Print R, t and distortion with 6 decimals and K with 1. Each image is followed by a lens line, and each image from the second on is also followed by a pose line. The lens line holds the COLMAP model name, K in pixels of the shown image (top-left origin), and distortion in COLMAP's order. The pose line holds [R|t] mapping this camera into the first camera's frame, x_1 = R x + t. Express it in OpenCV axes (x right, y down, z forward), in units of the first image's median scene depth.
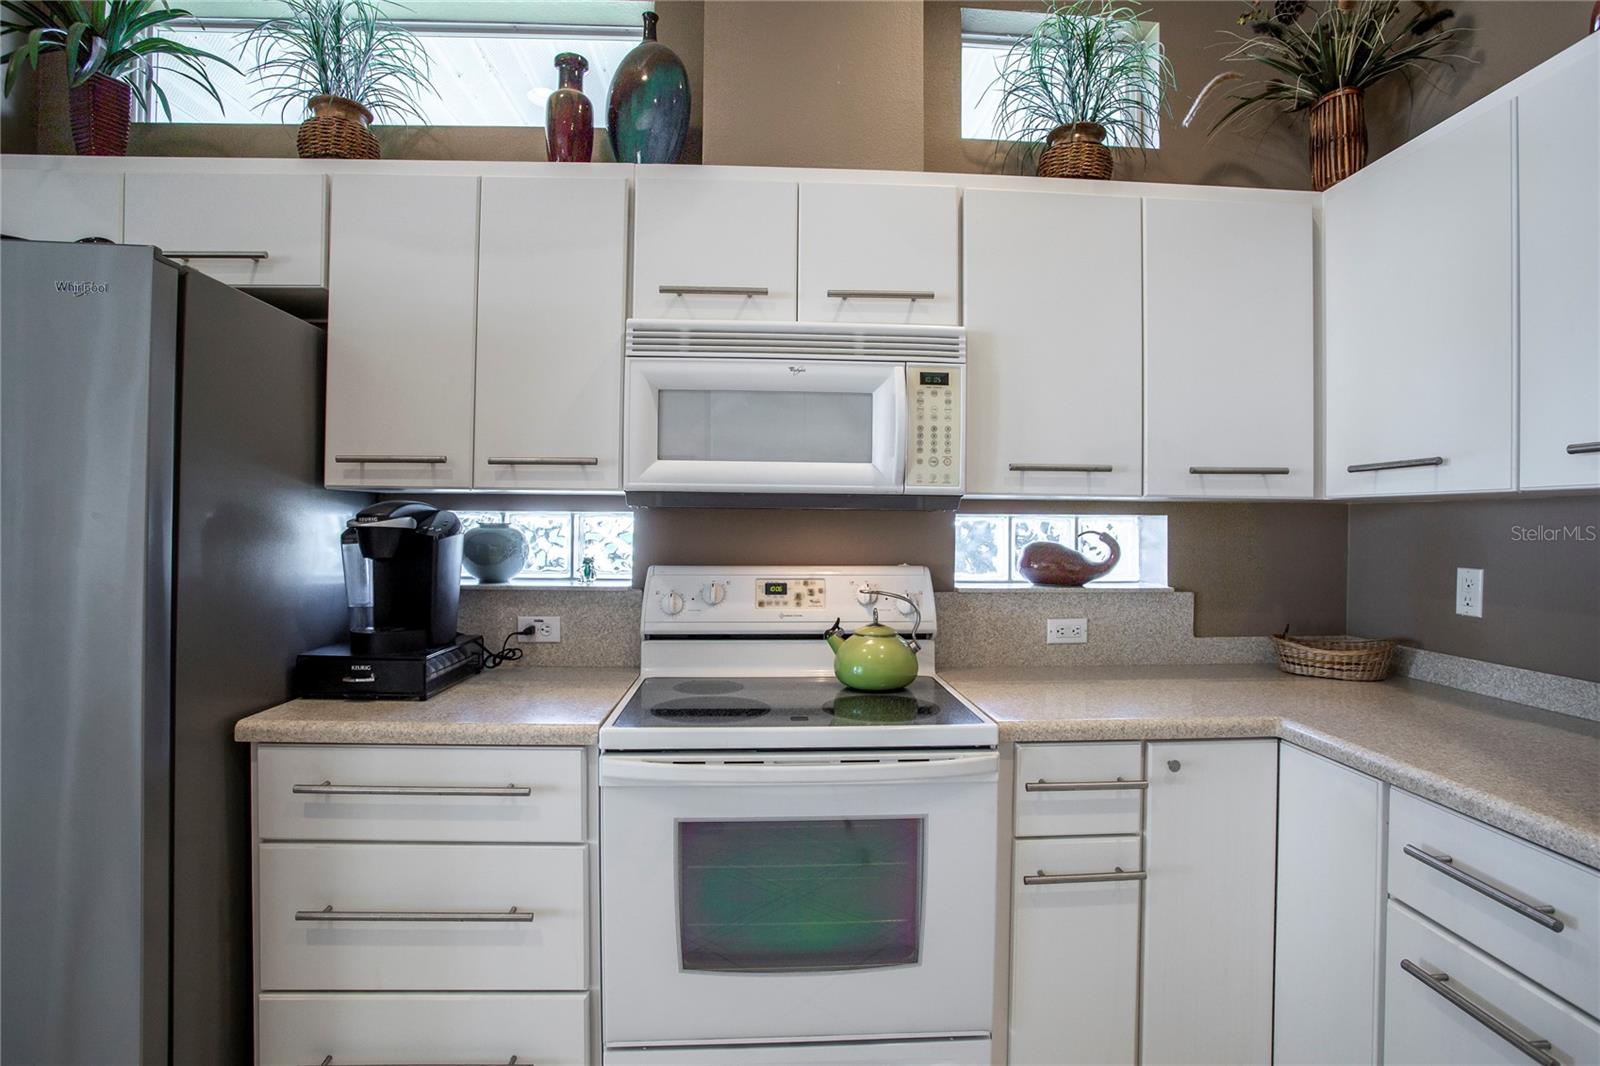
lens RADIAL K [[837.5, 0, 805.4], [0, 837.5, 523.3], [0, 0, 1]] dist [-0.050694, 0.000659]
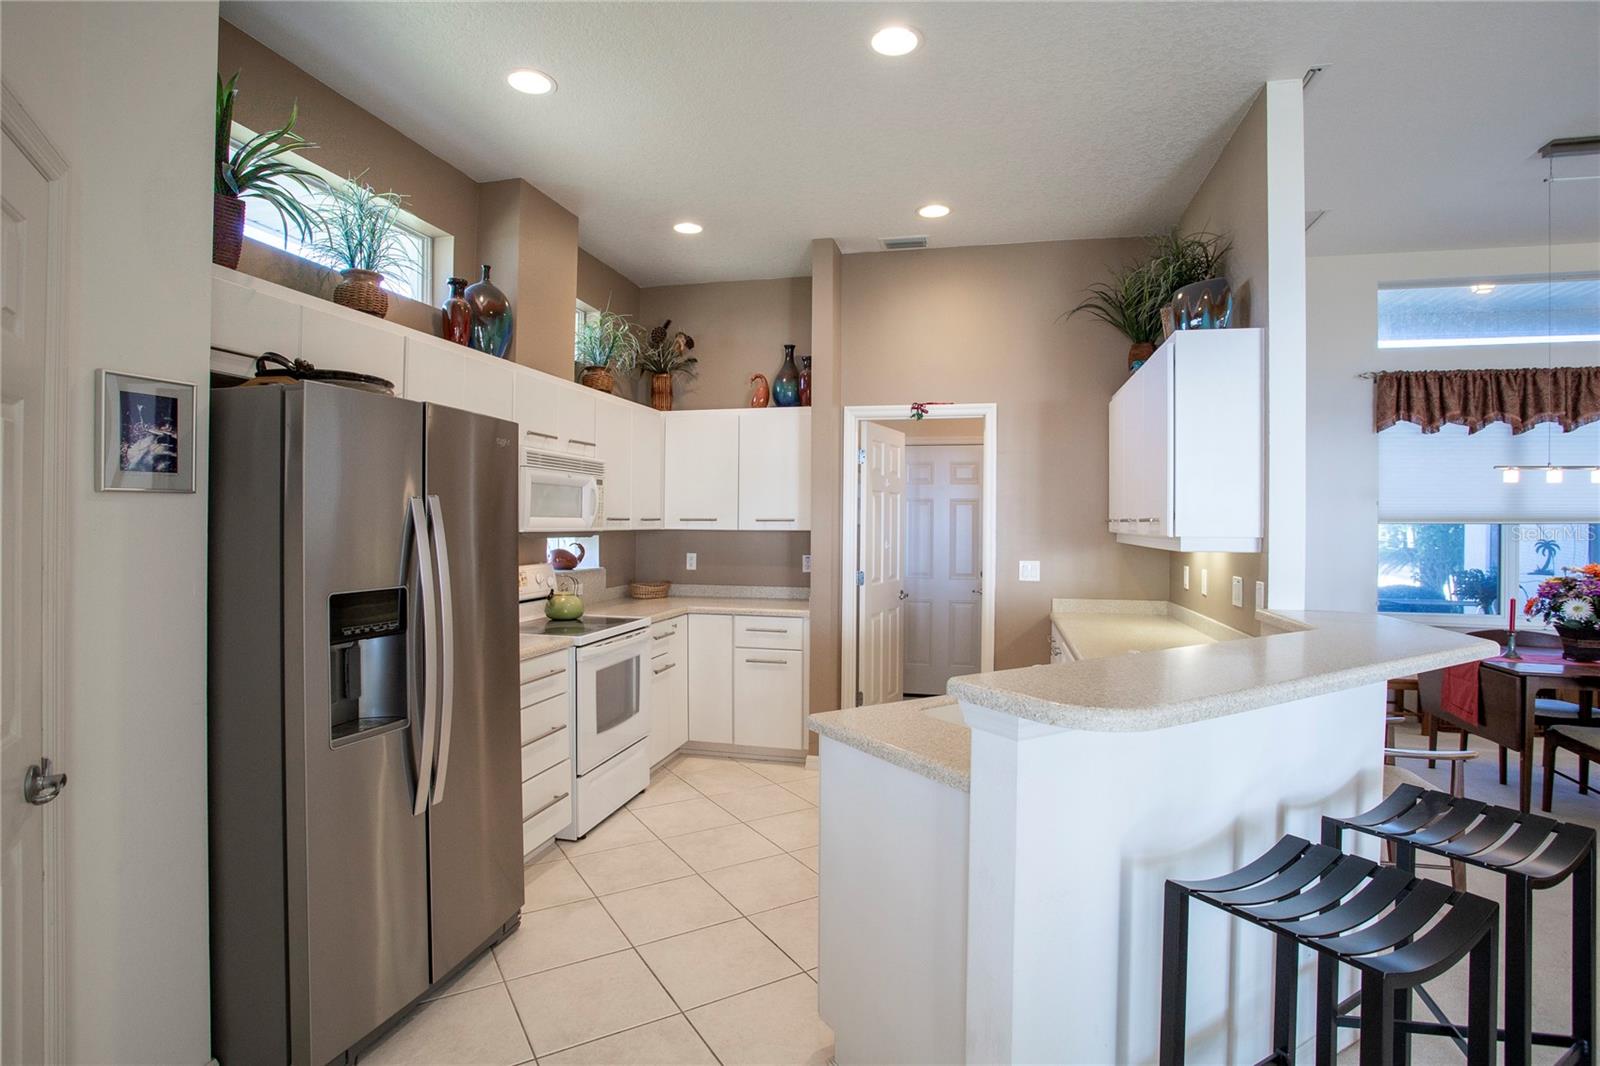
lens RADIAL K [[795.5, 0, 801.8], [0, 795.5, 523.9], [0, 0, 1]] dist [-0.067651, 0.026012]
pose [[0.282550, -0.007556, 0.959223, -1.900539], [-0.001994, 0.999962, 0.008464, -0.078244], [-0.959250, -0.004304, 0.282525, -0.185981]]
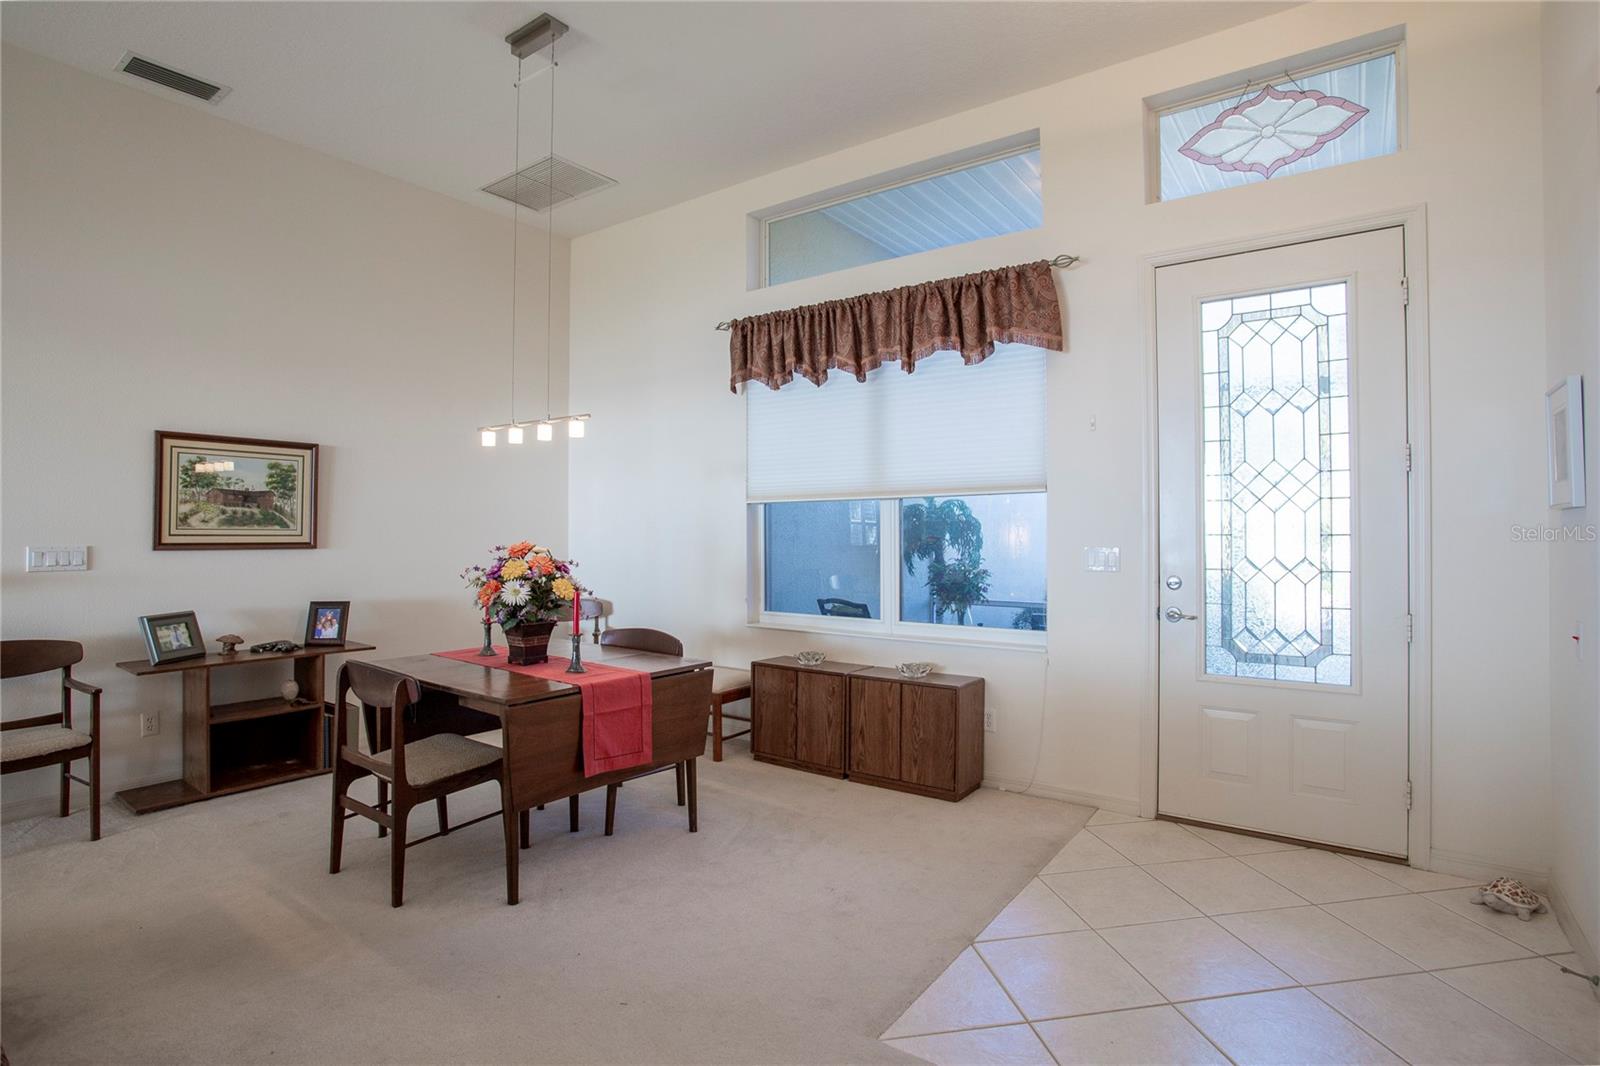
lens RADIAL K [[795.5, 0, 801.8], [0, 795.5, 523.9], [0, 0, 1]] dist [-0.067651, 0.026012]
pose [[0.625571, -0.006567, 0.780139, -0.179713], [0.009356, 0.999956, 0.000916, 0.007085], [-0.780111, 0.006726, 0.625605, -3.357891]]
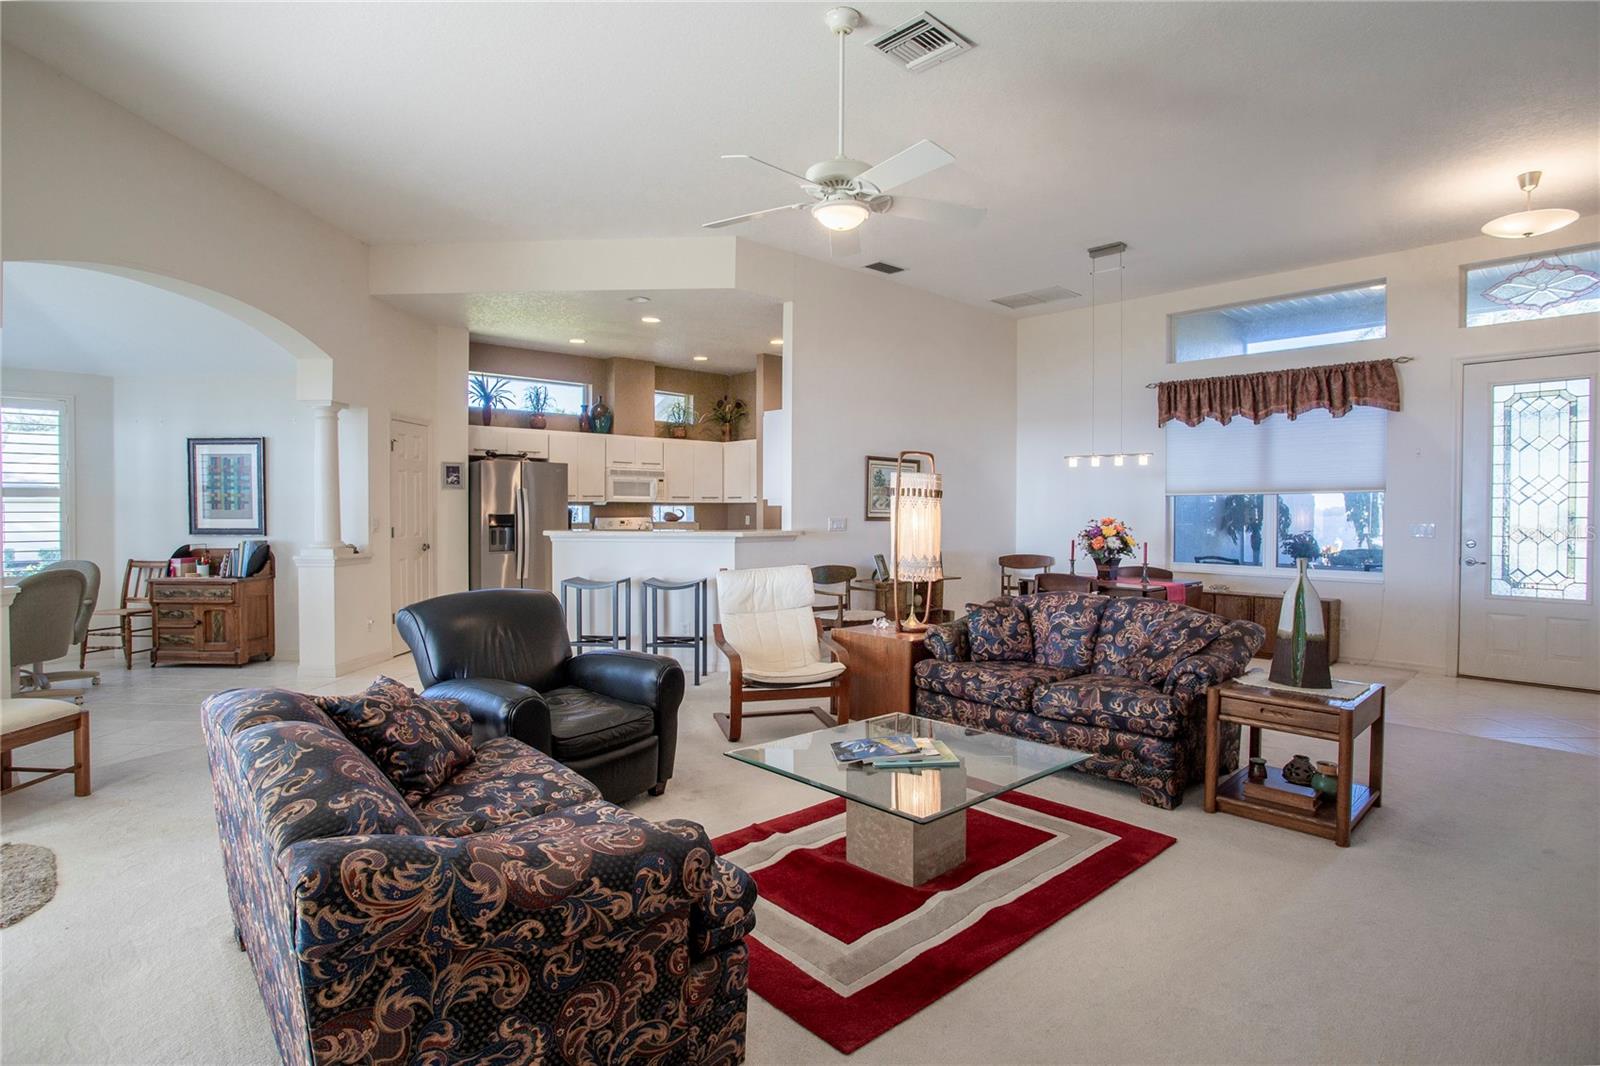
lens RADIAL K [[795.5, 0, 801.8], [0, 795.5, 523.9], [0, 0, 1]] dist [-0.067651, 0.026012]
pose [[0.773575, -0.017531, 0.633462, -2.439493], [0.003308, 0.999715, 0.023628, -0.014033], [-0.633696, -0.016183, 0.773413, -3.597106]]
